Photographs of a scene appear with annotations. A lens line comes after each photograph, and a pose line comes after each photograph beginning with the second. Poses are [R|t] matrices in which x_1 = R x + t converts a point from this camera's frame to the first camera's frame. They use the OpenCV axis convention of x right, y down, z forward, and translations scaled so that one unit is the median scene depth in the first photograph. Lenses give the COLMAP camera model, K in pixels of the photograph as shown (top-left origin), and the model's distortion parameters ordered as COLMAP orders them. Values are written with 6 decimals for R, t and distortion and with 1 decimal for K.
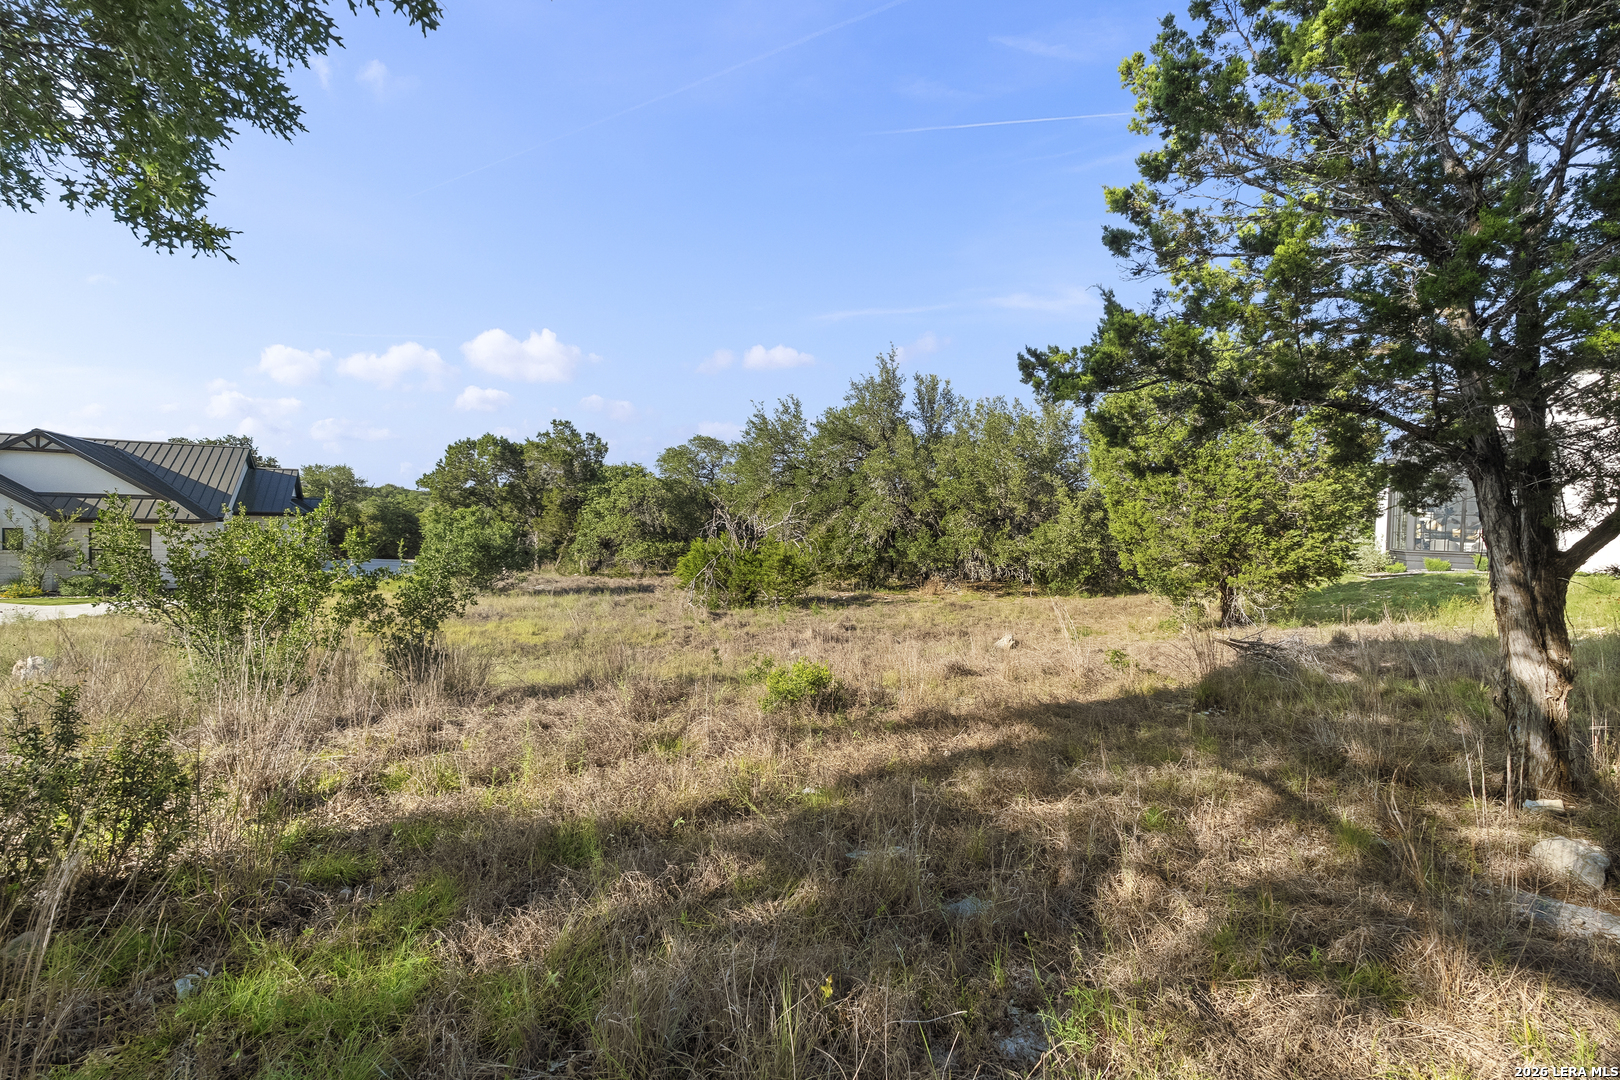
lens RADIAL K [[733.4, 0, 818.7], [0, 733.4, 539.2], [0, 0, 1]] dist [0.001972, 0.000606]
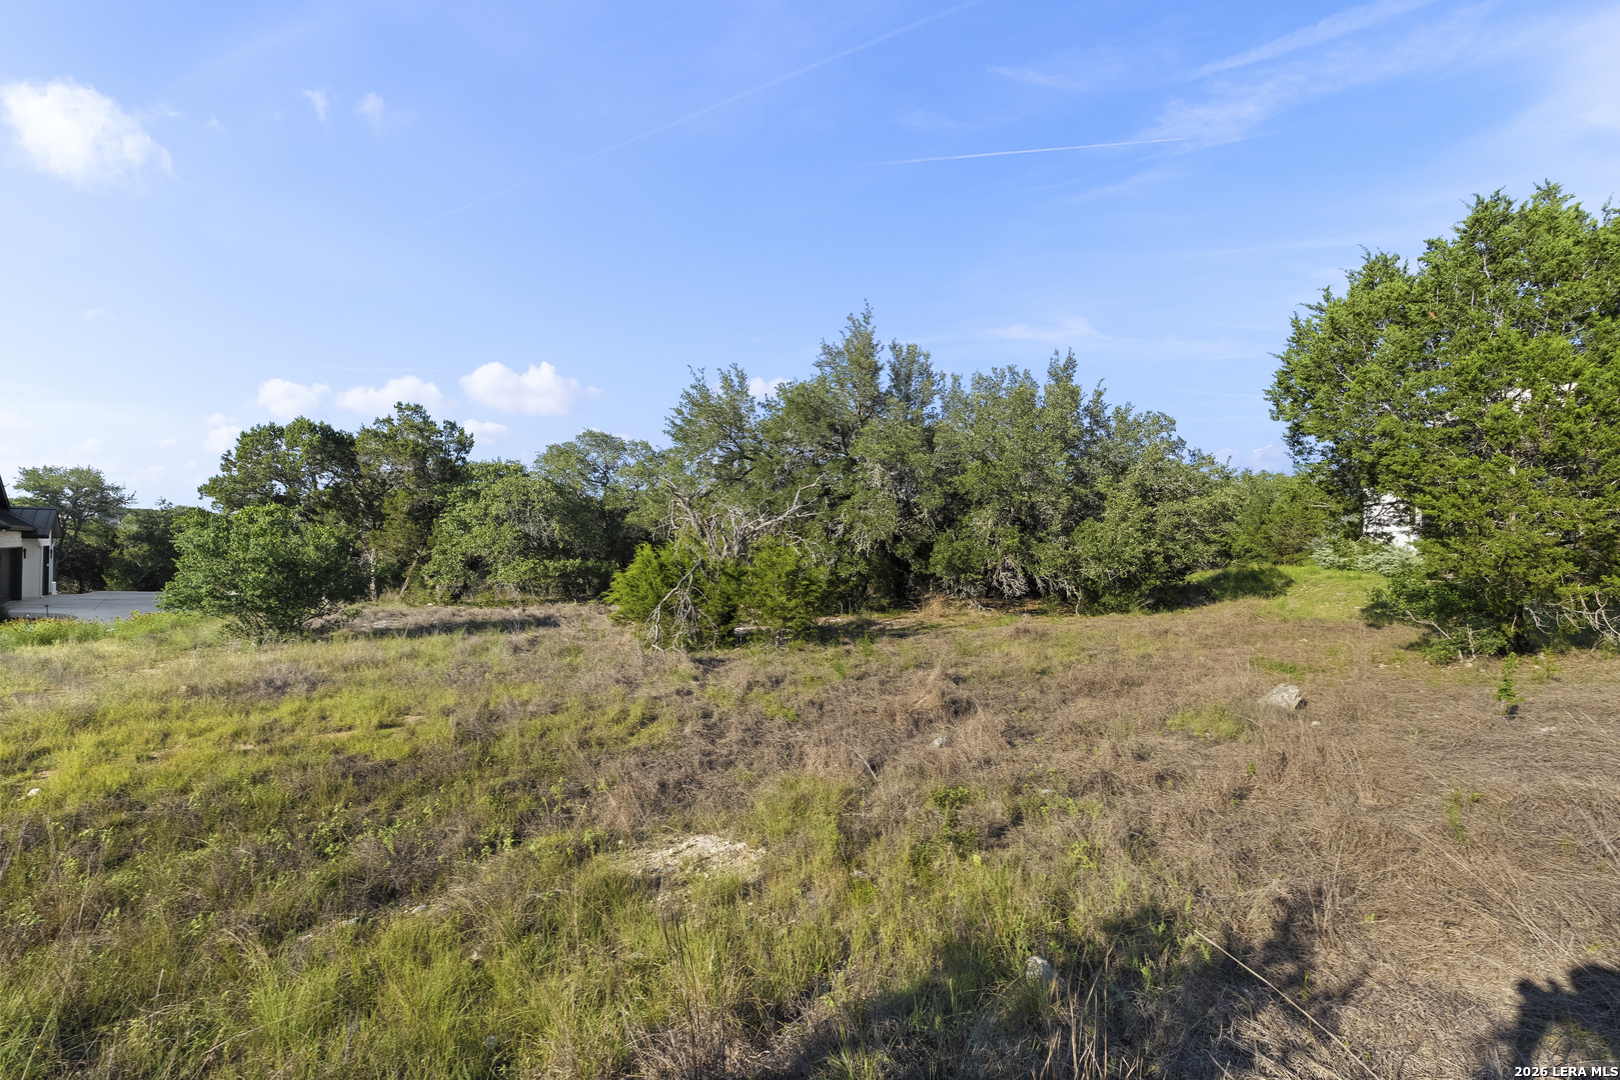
lens RADIAL K [[732.2, 0, 823.8], [0, 732.2, 539.9], [0, 0, 1]] dist [0.000255, 0.001130]
pose [[0.982225, -0.012935, 0.187263, -0.086844], [0.018180, 0.999488, -0.026318, 0.010270], [-0.186826, 0.029254, 0.981957, 0.212309]]
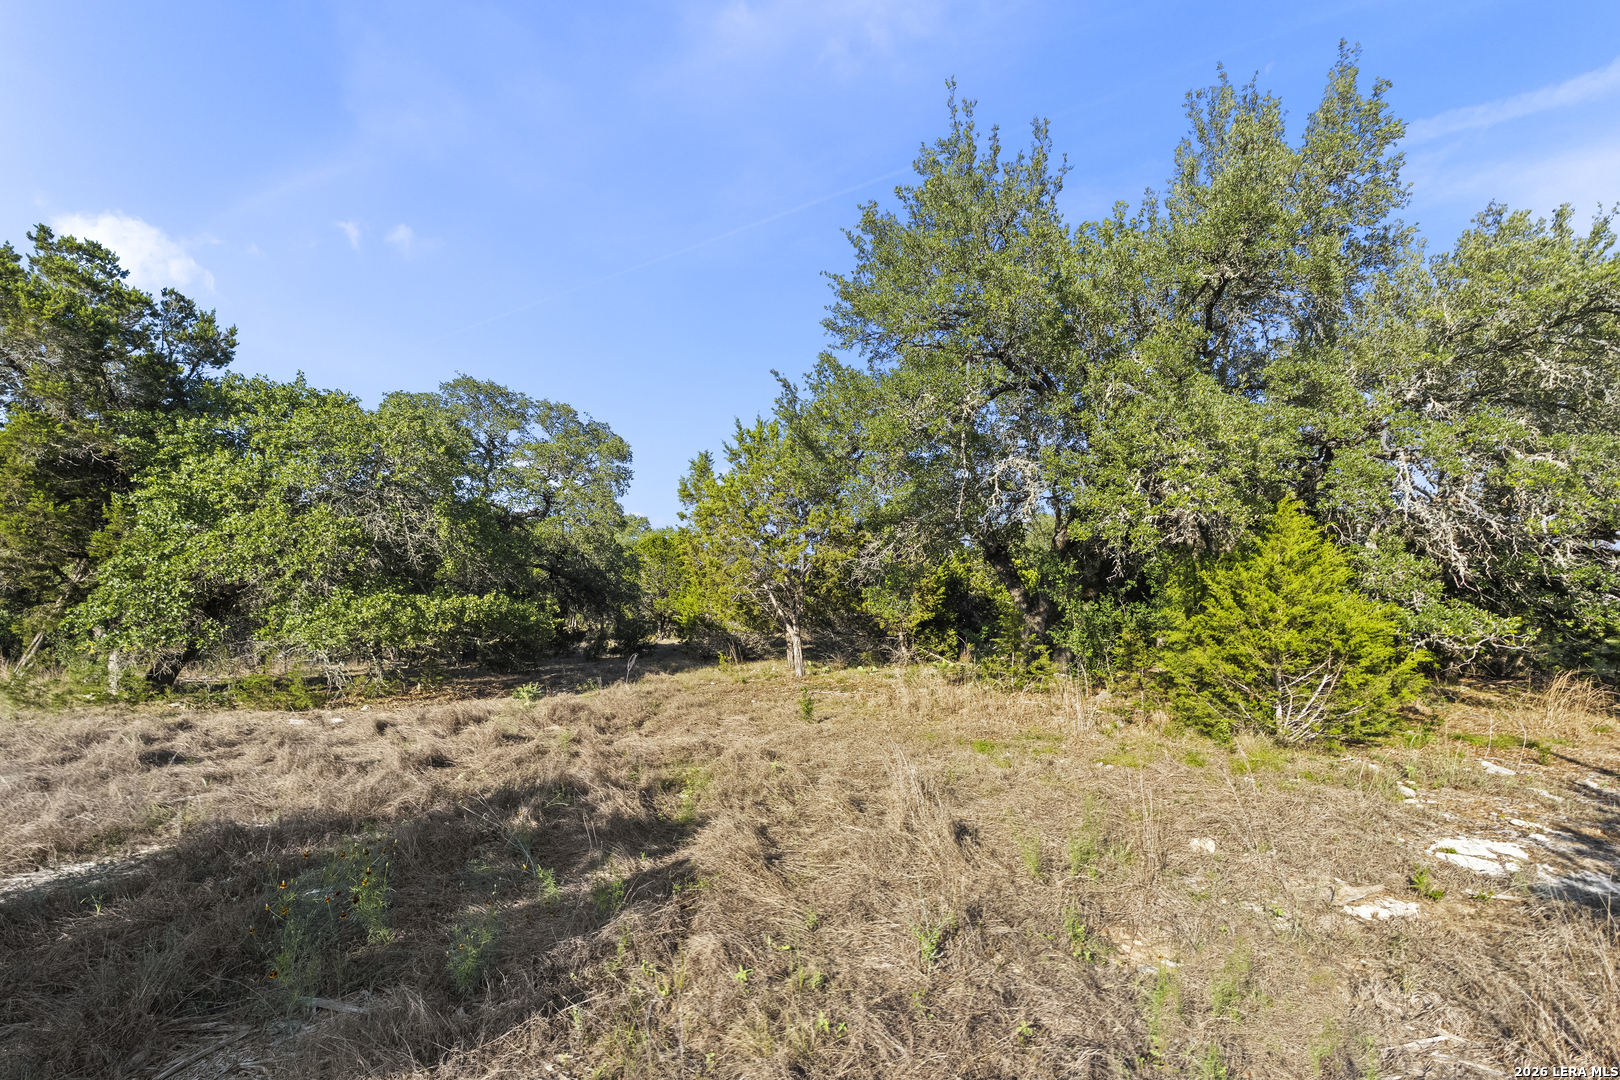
lens RADIAL K [[733.4, 0, 818.7], [0, 733.4, 539.2], [0, 0, 1]] dist [0.001972, 0.000606]
pose [[0.903399, 0.033801, 0.427466, -0.223616], [0.010644, 0.994814, -0.101156, 0.017006], [-0.428668, 0.095934, 0.898354, 0.696782]]
